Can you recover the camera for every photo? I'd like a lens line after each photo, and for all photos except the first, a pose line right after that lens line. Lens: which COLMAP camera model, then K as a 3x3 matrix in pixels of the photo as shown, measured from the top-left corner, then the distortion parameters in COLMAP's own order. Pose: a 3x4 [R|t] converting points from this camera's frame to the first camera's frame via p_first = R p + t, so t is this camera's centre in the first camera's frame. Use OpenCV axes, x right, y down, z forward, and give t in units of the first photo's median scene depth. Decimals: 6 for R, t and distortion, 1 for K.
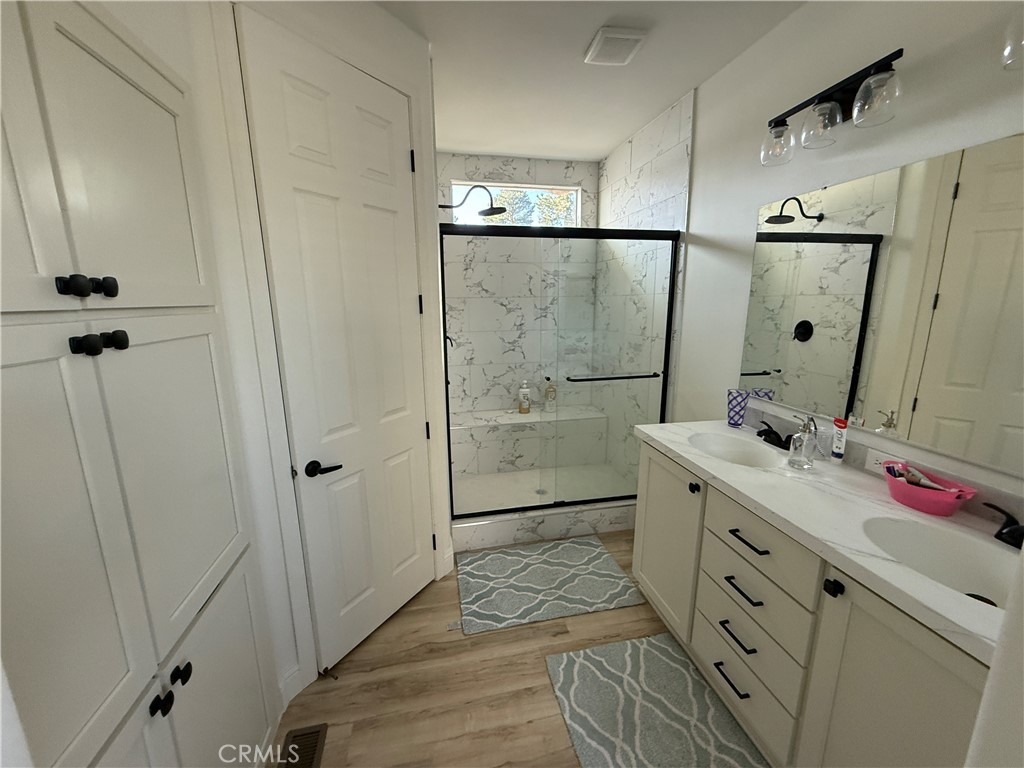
lens RADIAL K [[408.6, 0, 510.6], [0, 408.6, 383.4], [0, 0, 1]] dist [0.001139, 0.000119]
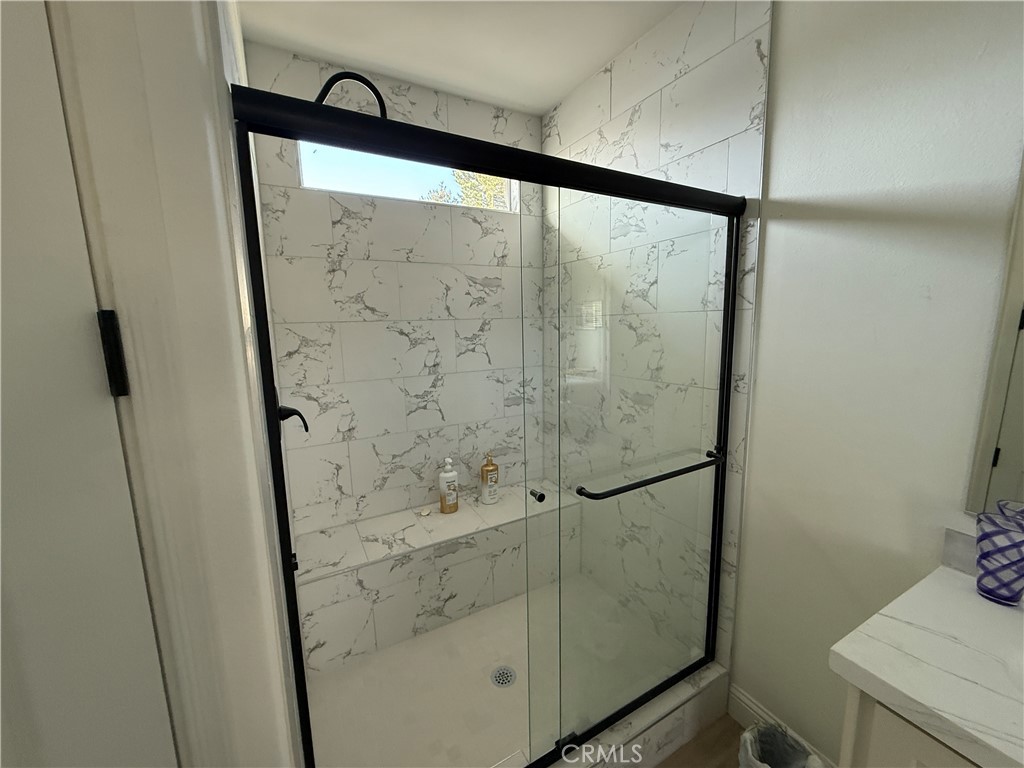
lens RADIAL K [[408.6, 0, 510.6], [0, 408.6, 383.4], [0, 0, 1]] dist [0.001139, 0.000119]
pose [[0.955719, -0.054801, 0.289135, -0.046834], [0.070702, 0.996489, -0.044834, -0.086877], [-0.285663, 0.063291, 0.956238, 0.416165]]
